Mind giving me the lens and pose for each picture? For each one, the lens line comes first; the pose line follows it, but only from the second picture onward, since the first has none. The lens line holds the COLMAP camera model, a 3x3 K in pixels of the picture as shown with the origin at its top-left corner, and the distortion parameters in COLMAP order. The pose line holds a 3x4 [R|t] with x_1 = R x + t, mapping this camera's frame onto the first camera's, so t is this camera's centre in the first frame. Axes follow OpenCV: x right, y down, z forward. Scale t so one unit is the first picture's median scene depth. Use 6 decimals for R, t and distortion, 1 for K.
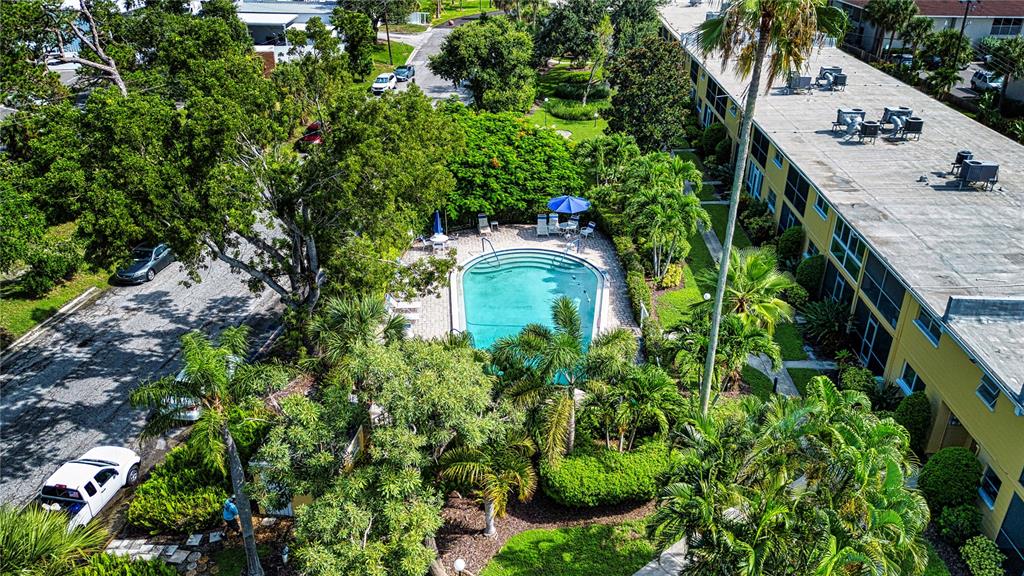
lens RADIAL K [[717.2, 0, 526.6], [0, 717.2, 287.6], [0, 0, 1]] dist [0.064076, -0.039849]
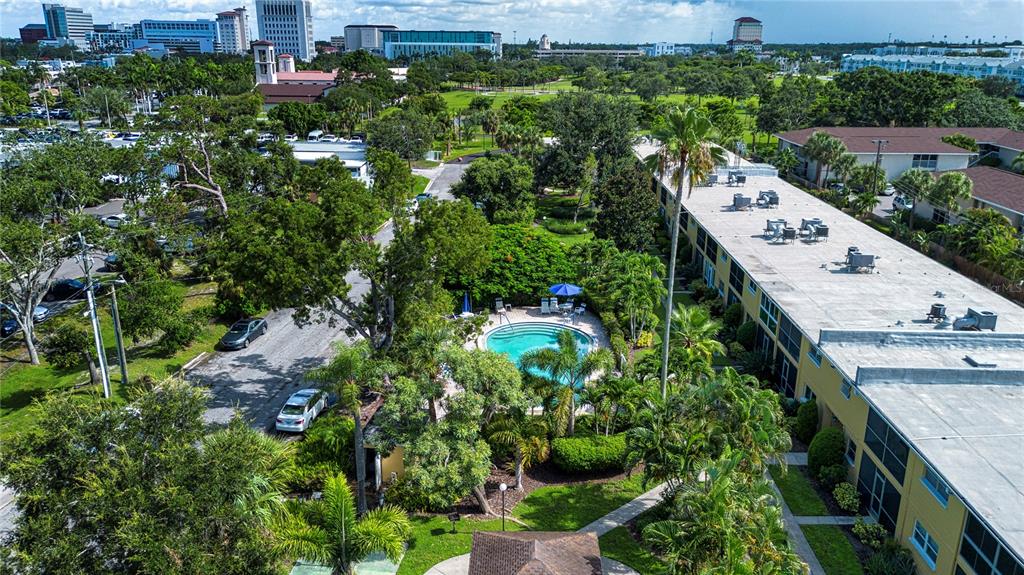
lens RADIAL K [[743.1, 0, 531.2], [0, 743.1, 300.6], [0, 0, 1]] dist [0.099777, -0.099676]
pose [[0.999782, -0.007072, 0.019625, -0.031348], [0.010203, 0.986350, -0.164344, 0.129942], [-0.018195, 0.164508, 0.986208, -0.342351]]
